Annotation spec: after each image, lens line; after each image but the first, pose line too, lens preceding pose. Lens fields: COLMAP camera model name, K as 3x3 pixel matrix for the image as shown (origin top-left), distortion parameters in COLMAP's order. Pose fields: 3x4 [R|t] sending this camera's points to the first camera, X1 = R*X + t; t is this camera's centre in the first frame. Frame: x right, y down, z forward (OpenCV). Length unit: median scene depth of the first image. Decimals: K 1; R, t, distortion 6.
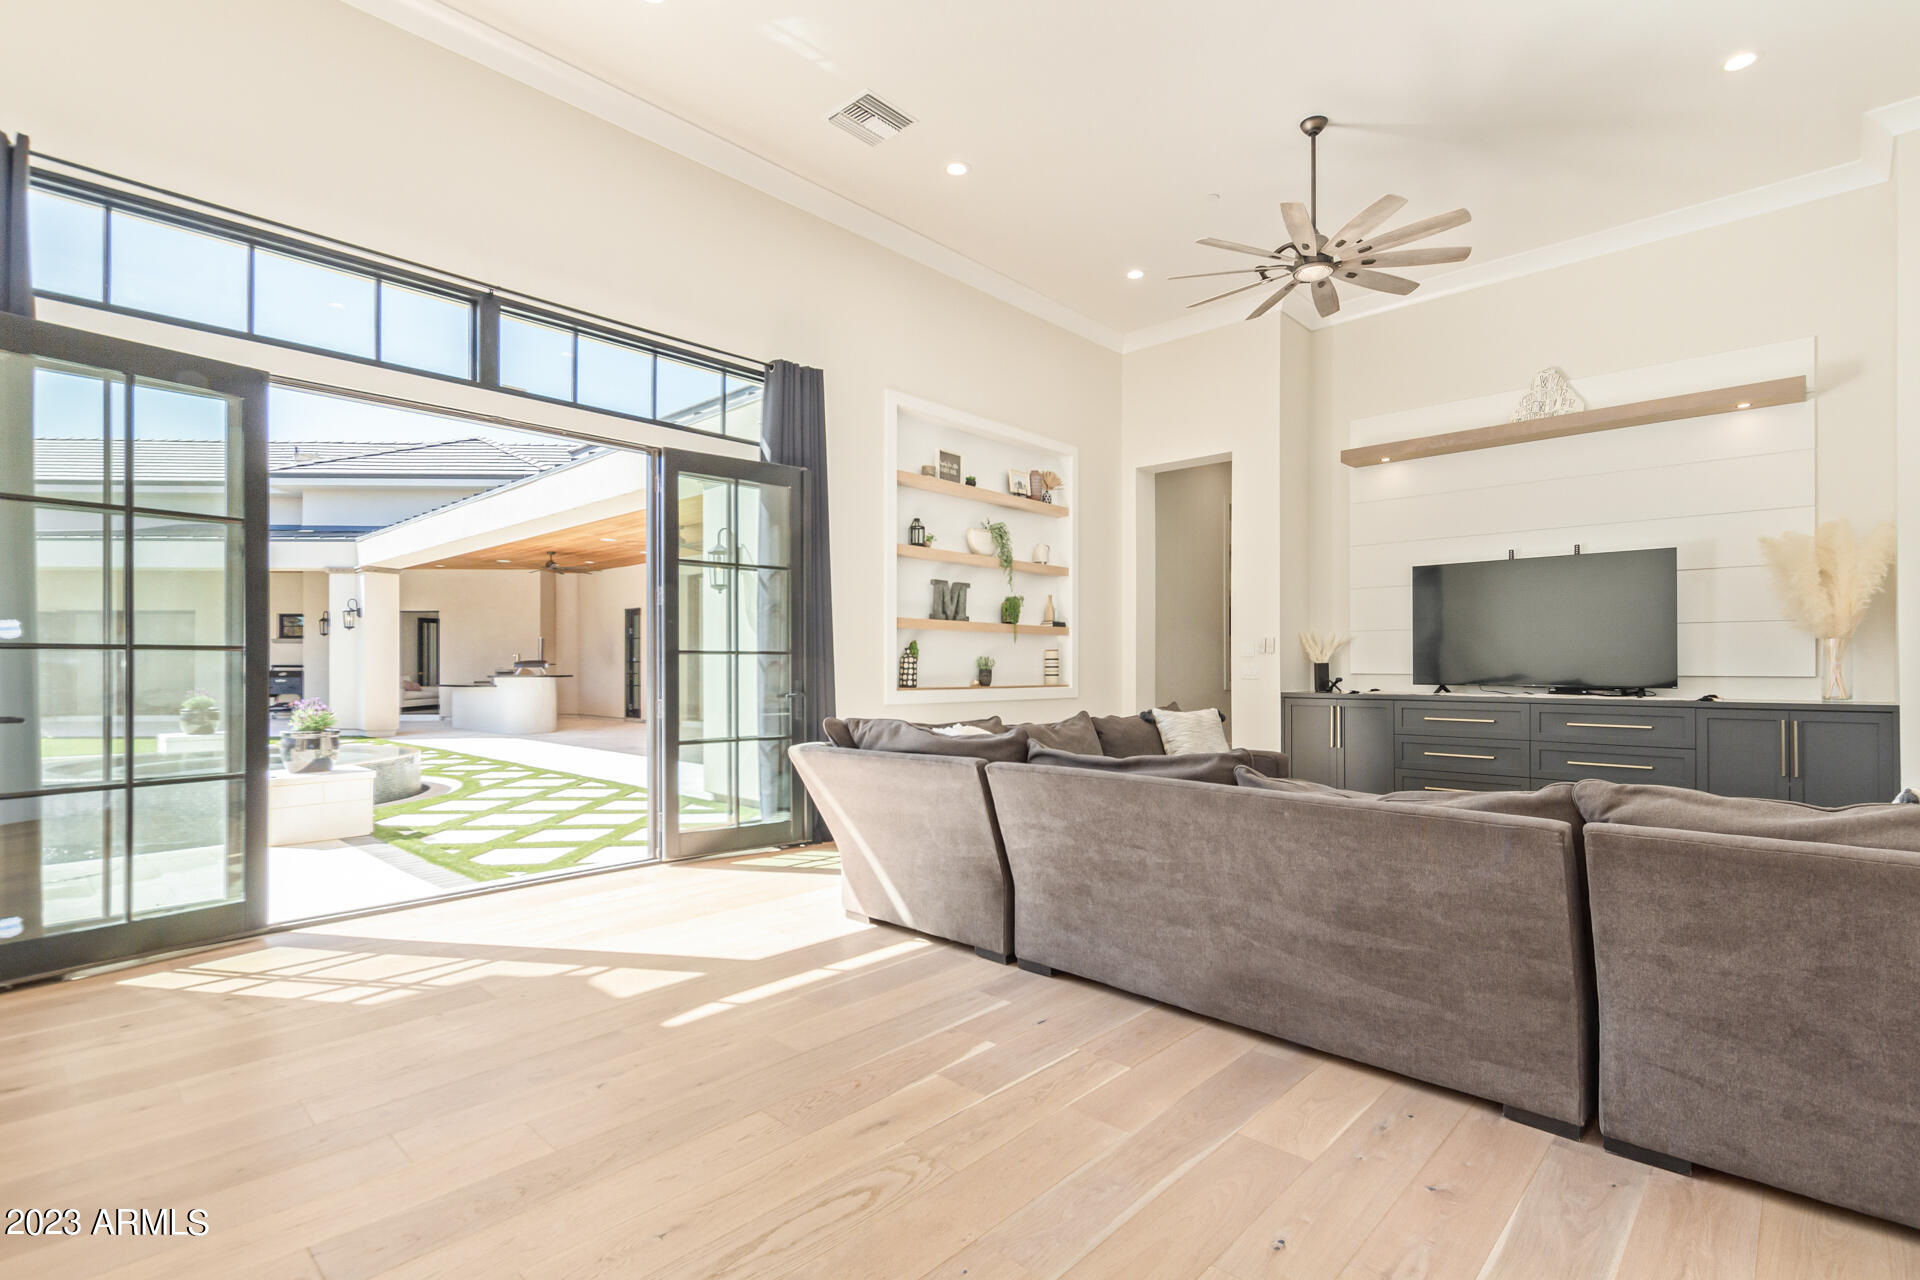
lens RADIAL K [[899.1, 0, 971.1], [0, 899.1, 654.0], [0, 0, 1]] dist [0.012719, -0.006704]
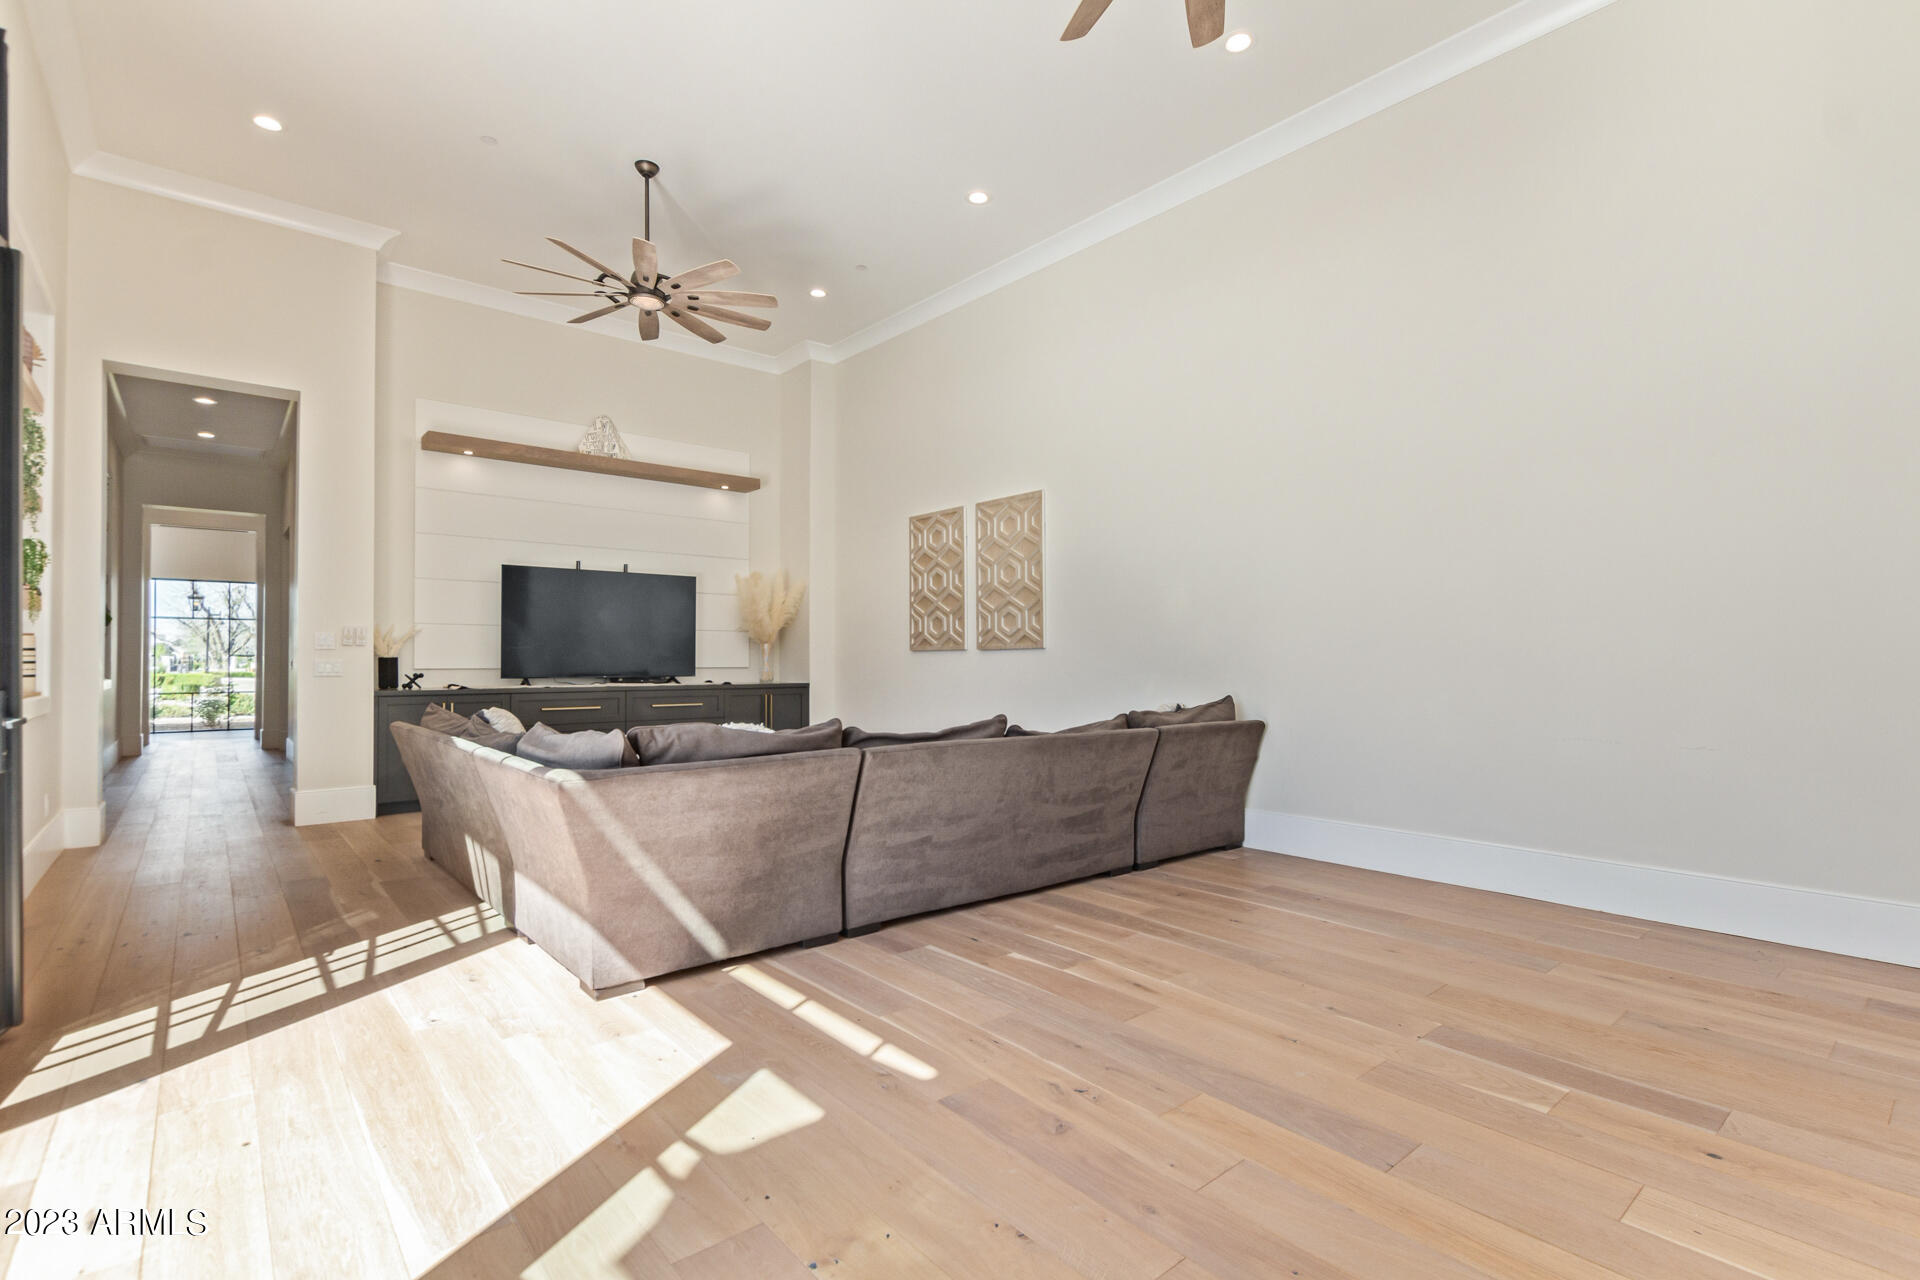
lens RADIAL K [[899.1, 0, 971.9], [0, 899.1, 645.7], [0, 0, 1]] dist [0.012719, -0.006704]
pose [[0.108904, 0.016135, 0.993921, -0.646924], [-0.012543, 0.999811, -0.014856, 0.006586], [-0.993973, -0.010849, 0.109086, 0.470885]]
